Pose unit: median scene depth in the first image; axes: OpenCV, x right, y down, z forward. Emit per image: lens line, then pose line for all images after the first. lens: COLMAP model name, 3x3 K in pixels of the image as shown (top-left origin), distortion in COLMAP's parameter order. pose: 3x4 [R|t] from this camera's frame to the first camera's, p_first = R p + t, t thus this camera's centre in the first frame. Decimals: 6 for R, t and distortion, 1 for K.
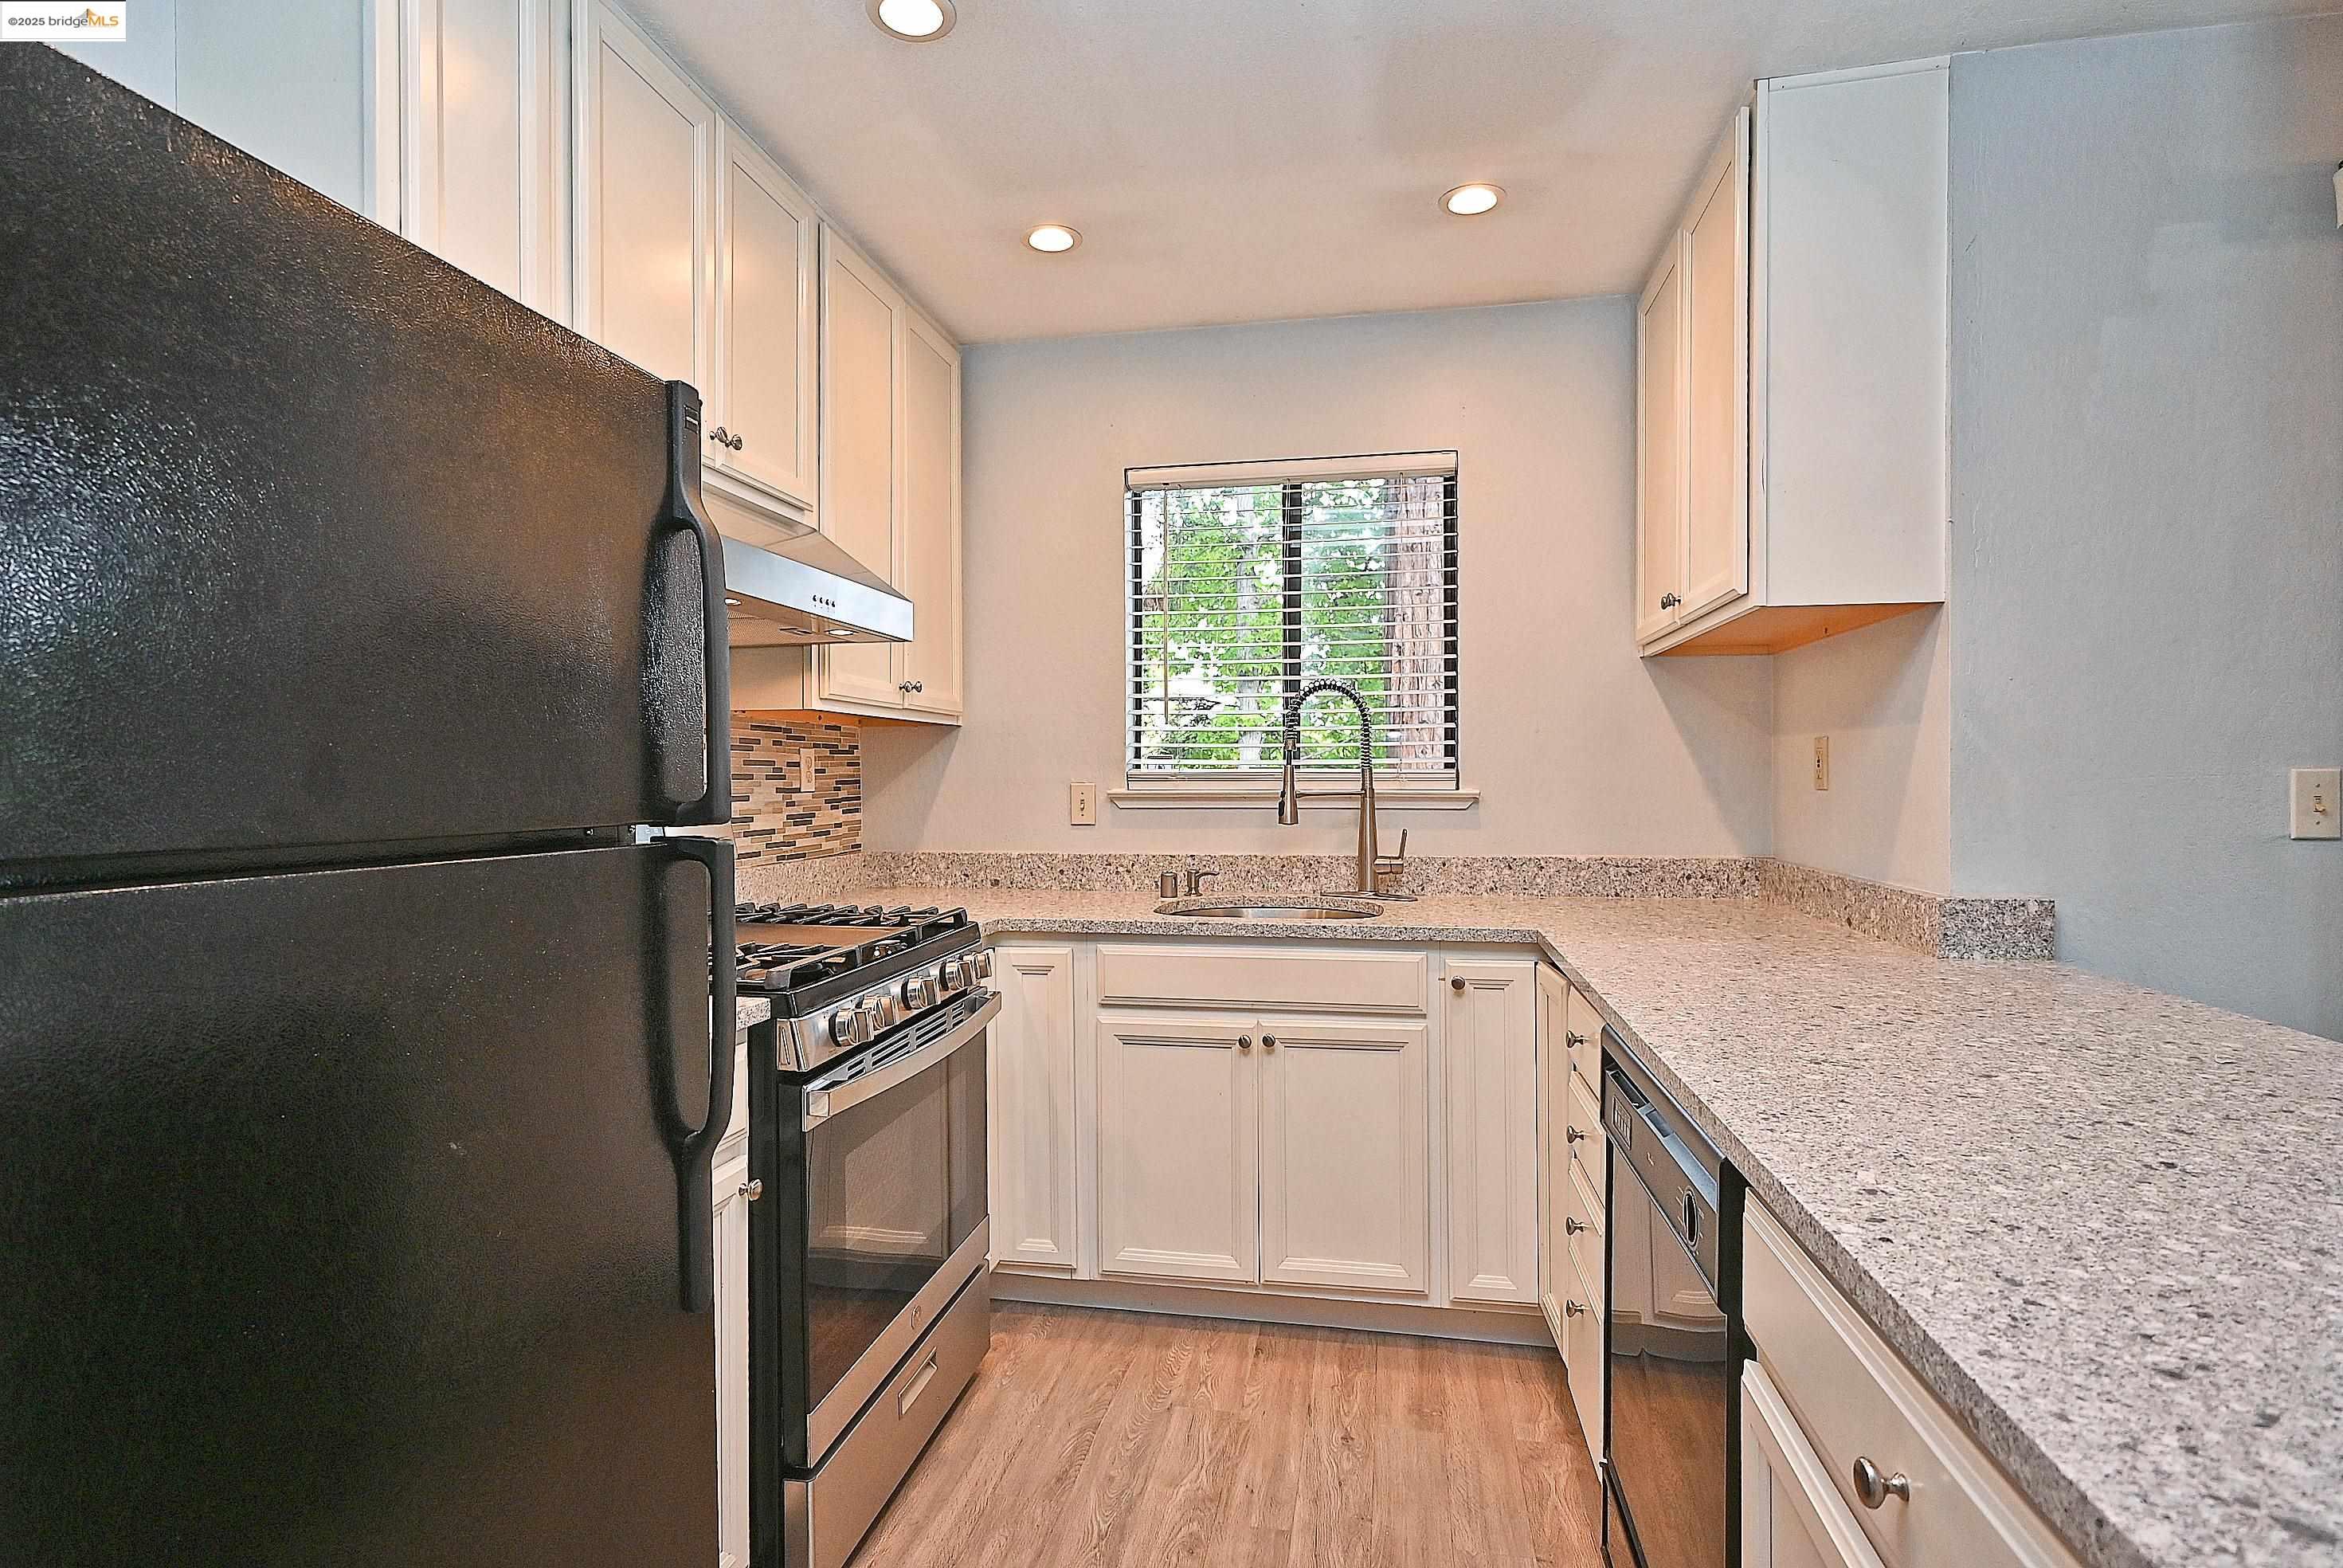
lens RADIAL K [[1193.9, 0, 1171.5], [0, 1193.9, 784.0], [0, 0, 1]] dist [-0.000270, 0.001030]
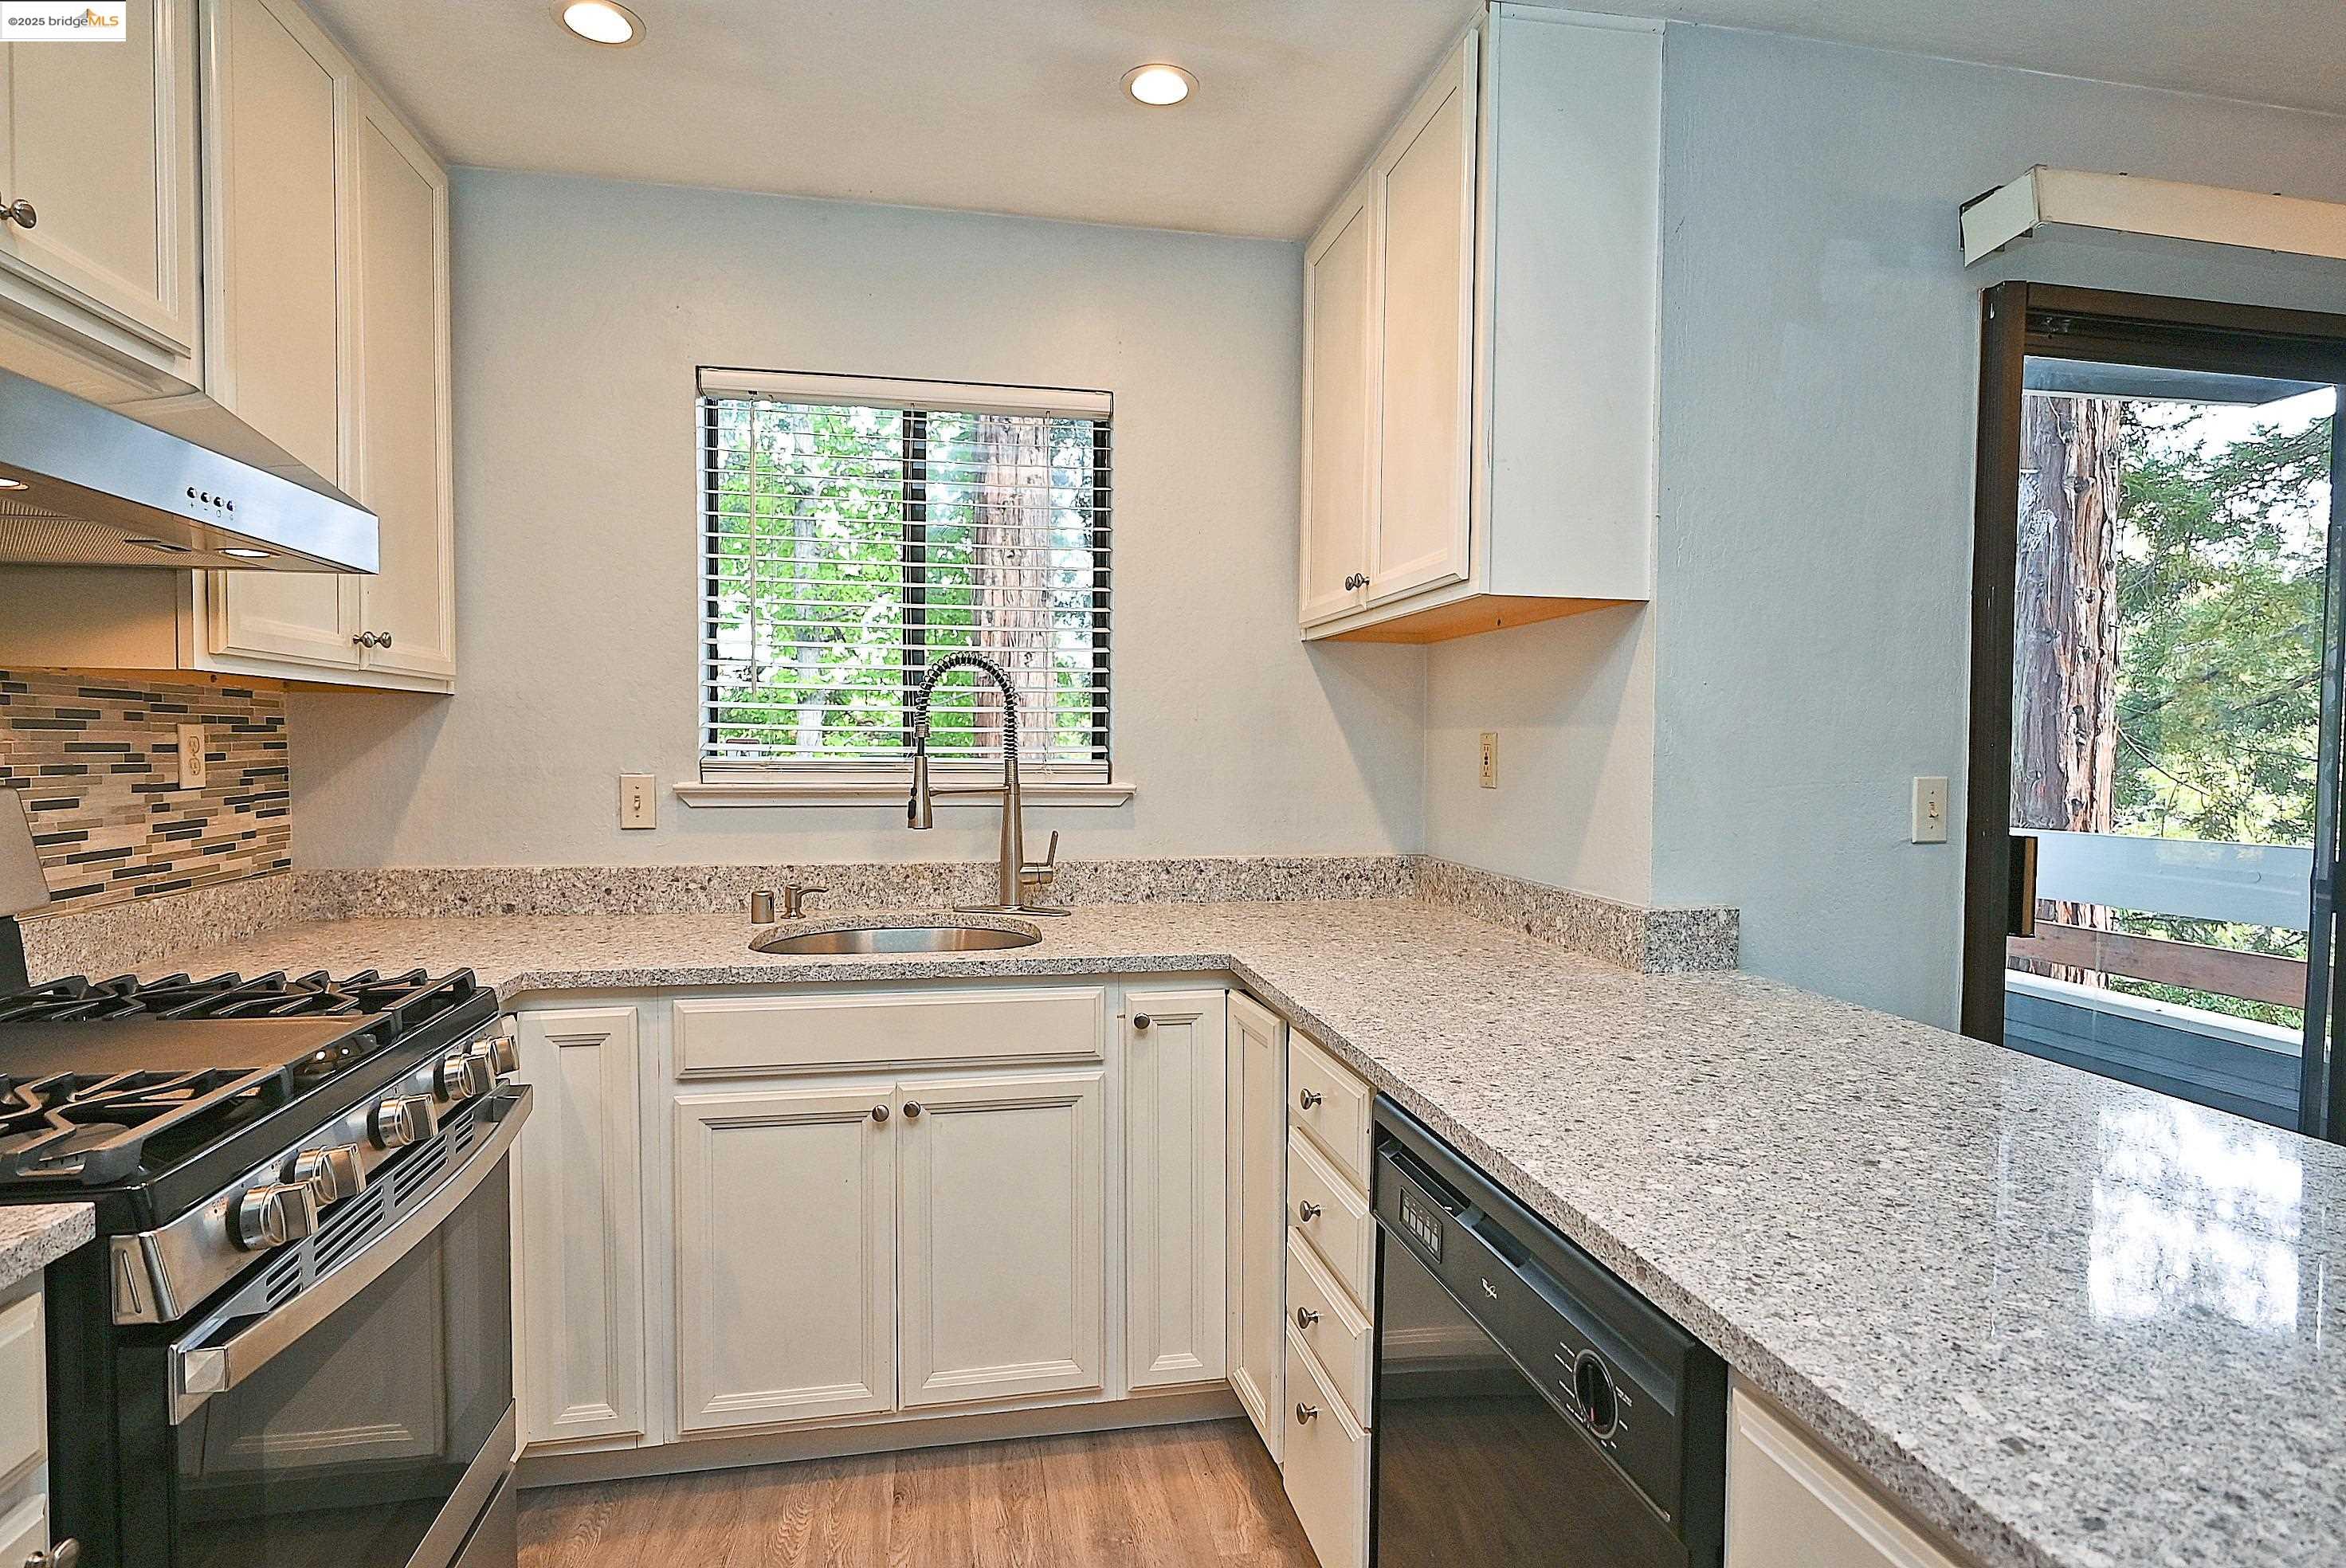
lens RADIAL K [[1195.3, 0, 1173.0], [0, 1195.3, 784.0], [0, 0, 1]] dist [-0.000270, 0.001030]
pose [[0.928019, -0.002790, 0.372523, -0.049622], [-0.008580, 0.999547, 0.028860, -0.023489], [-0.372434, -0.029979, 0.927574, 0.195118]]
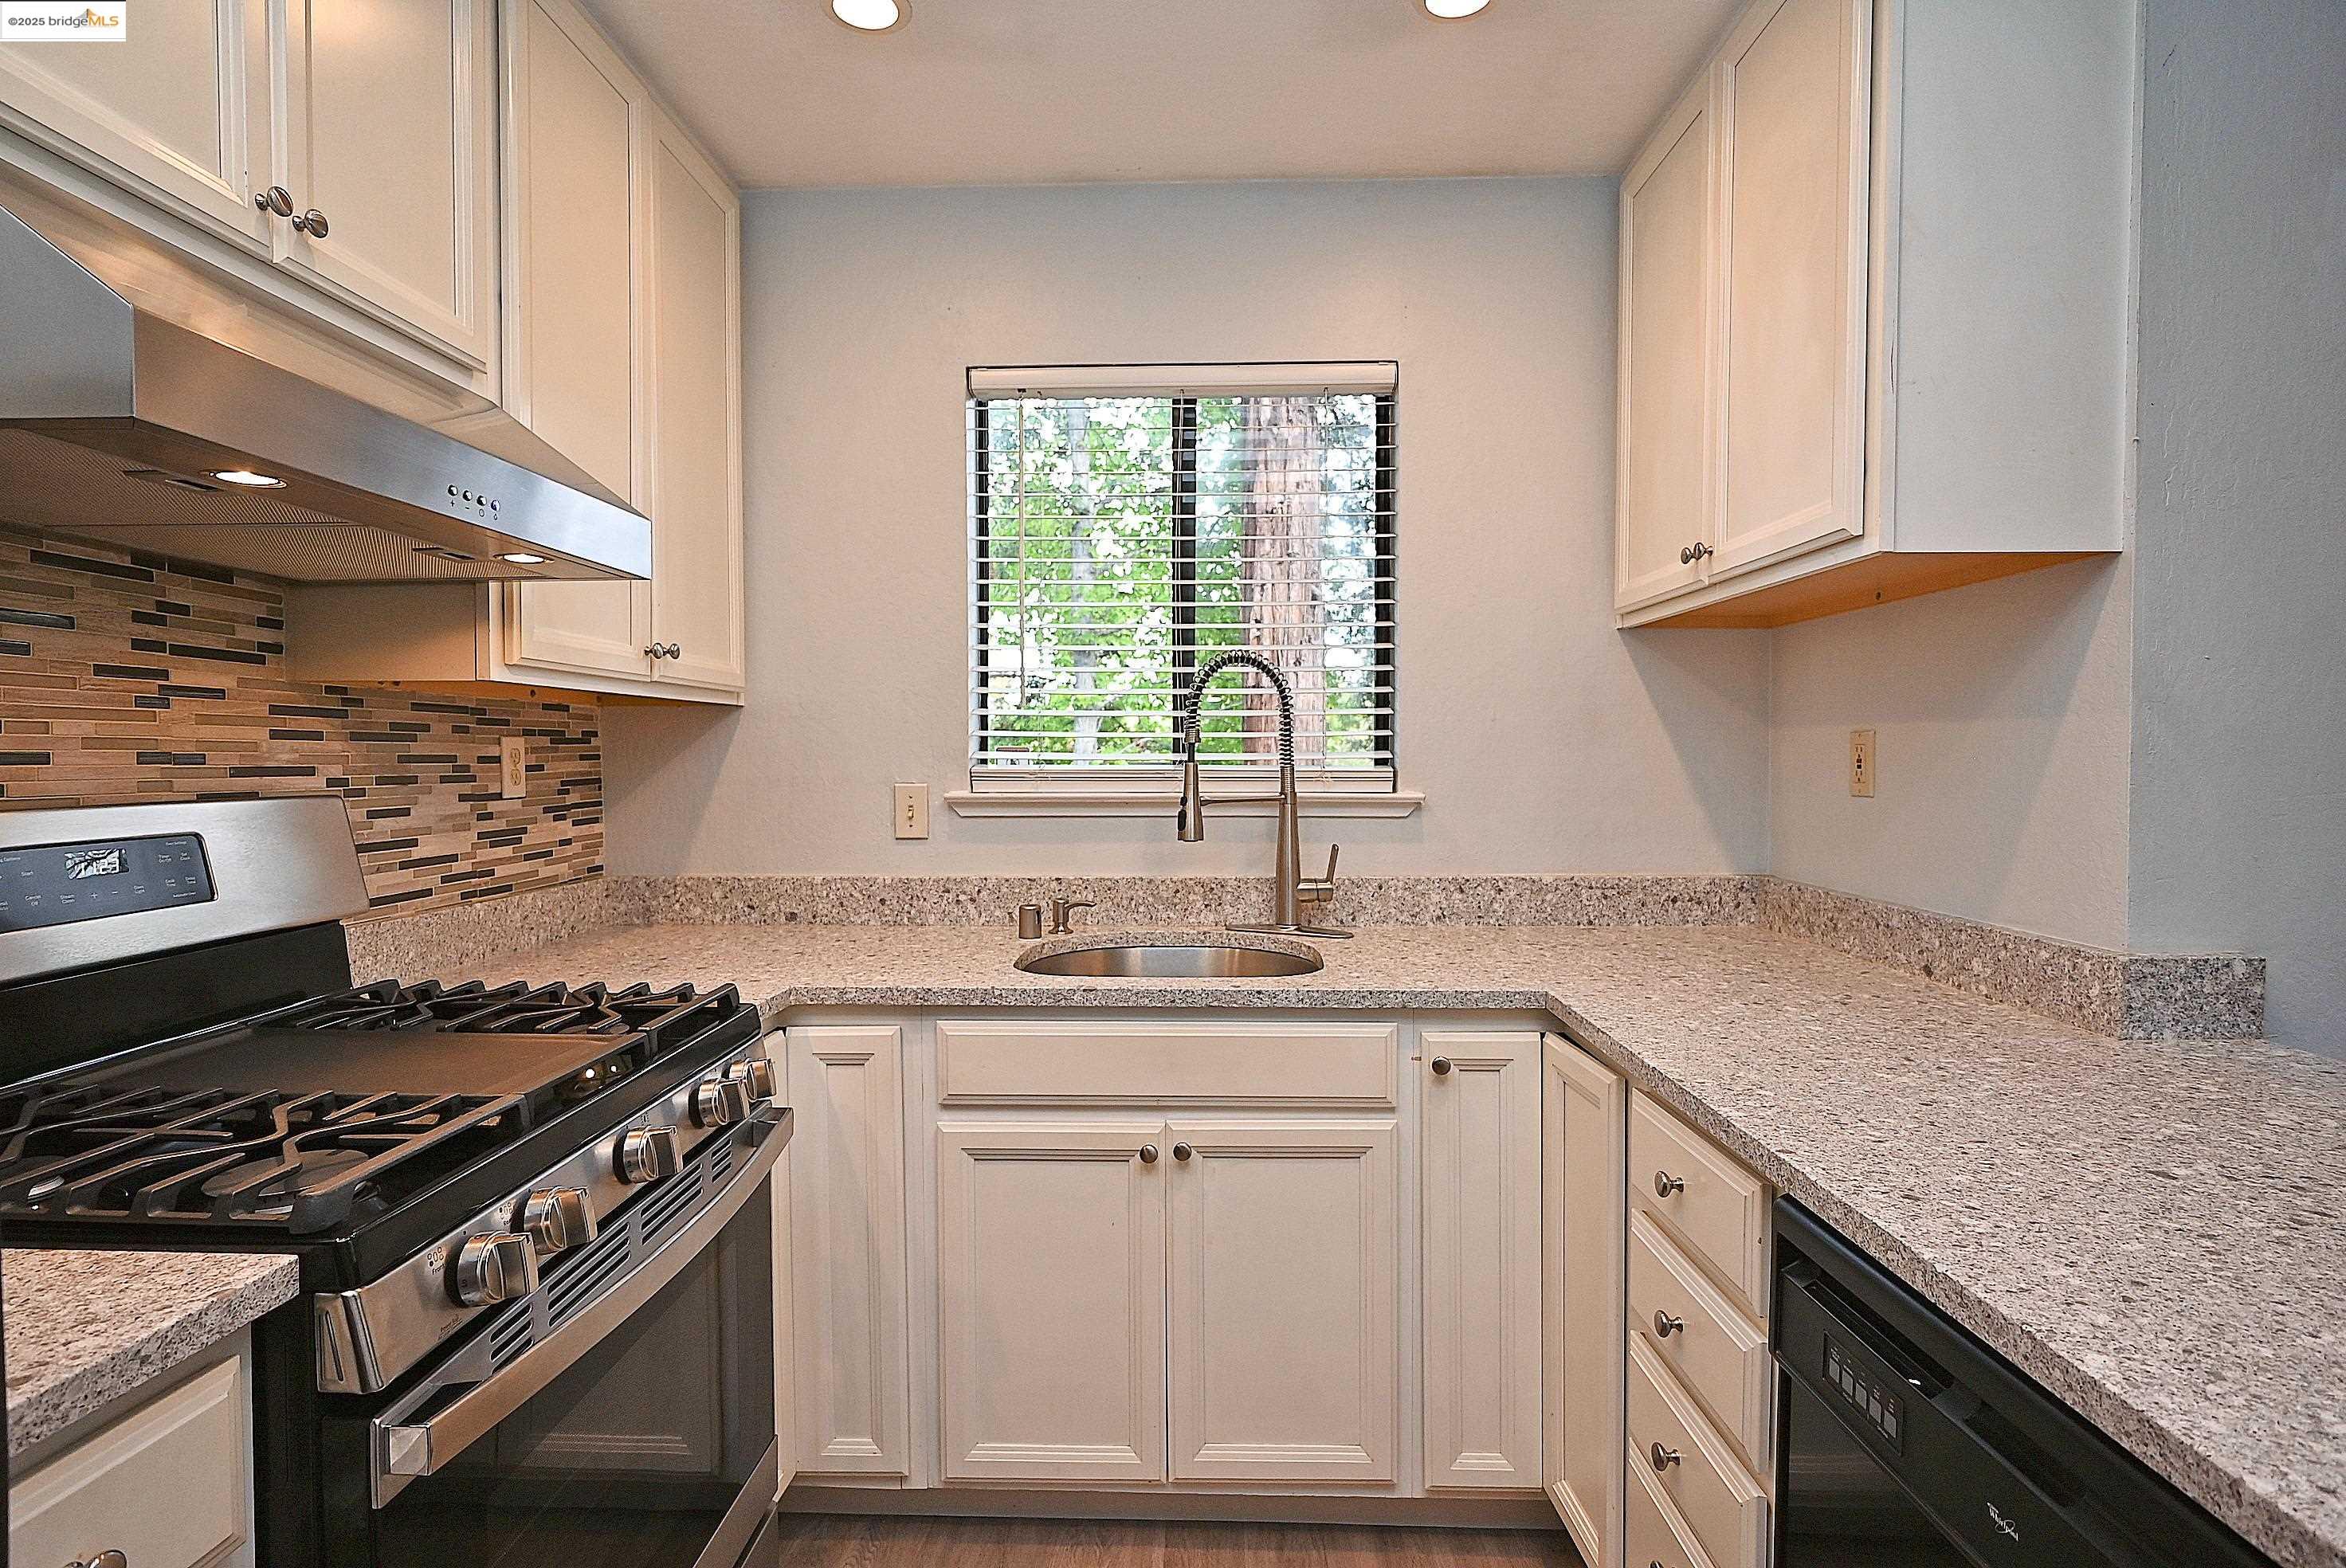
lens RADIAL K [[1155.8, 0, 1173.0], [0, 1155.8, 784.0], [0, 0, 1]] dist [0.001032, 0.000746]
pose [[0.987411, -0.002526, 0.158154, -0.031498], [-0.000785, 0.999782, 0.020867, -0.019008], [-0.158173, -0.020728, 0.987194, 0.302431]]
